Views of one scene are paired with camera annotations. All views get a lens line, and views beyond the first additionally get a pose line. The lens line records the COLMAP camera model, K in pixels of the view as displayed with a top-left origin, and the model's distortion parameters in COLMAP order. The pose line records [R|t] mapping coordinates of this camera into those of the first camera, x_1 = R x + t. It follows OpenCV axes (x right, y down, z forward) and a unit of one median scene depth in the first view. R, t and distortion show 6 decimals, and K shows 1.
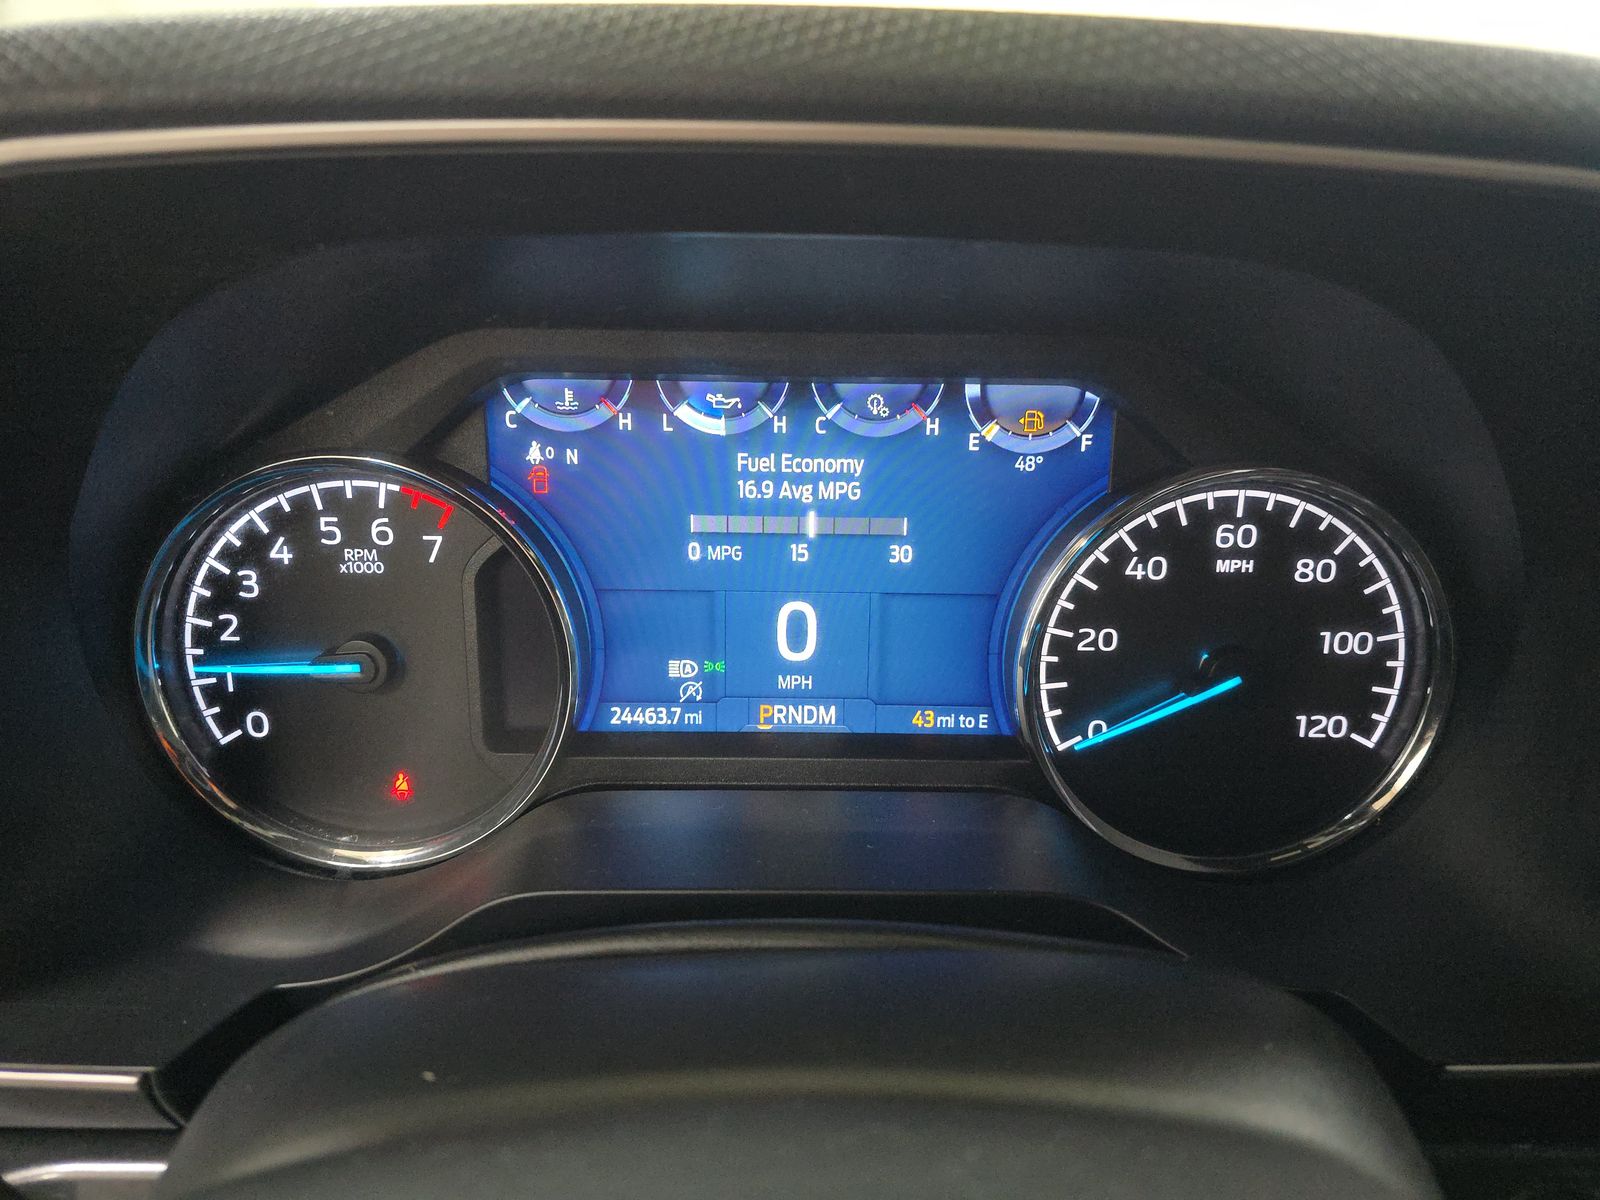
lens RADIAL K [[1092.3, 0, 800.0], [0, 1092.3, 600.0], [0, 0, 1]] dist [0.095979, -0.110003]
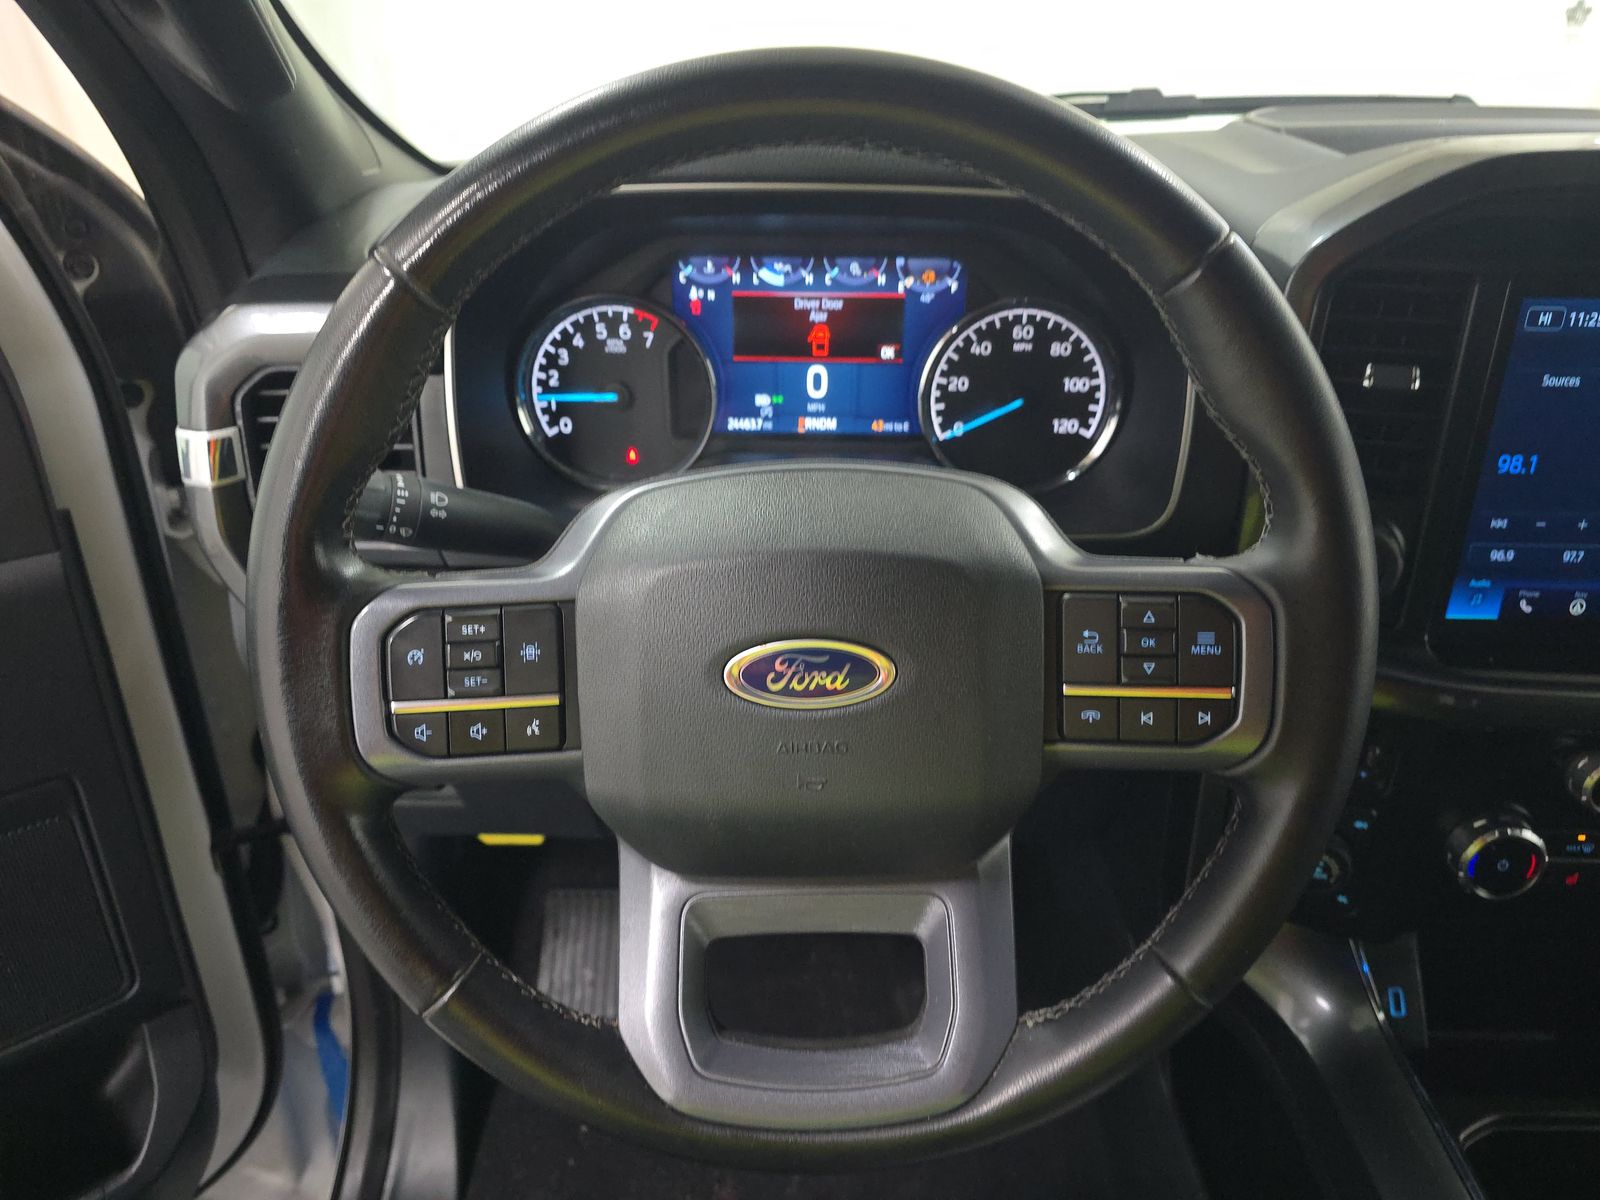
lens RADIAL K [[1092.3, 0, 800.0], [0, 1092.3, 600.0], [0, 0, 1]] dist [0.095979, -0.110003]
pose [[0.999762, 0.002449, -0.021663, 0.011634], [0.000547, 0.990540, 0.137222, 0.160440], [0.021794, -0.137201, 0.990303, -1.175674]]
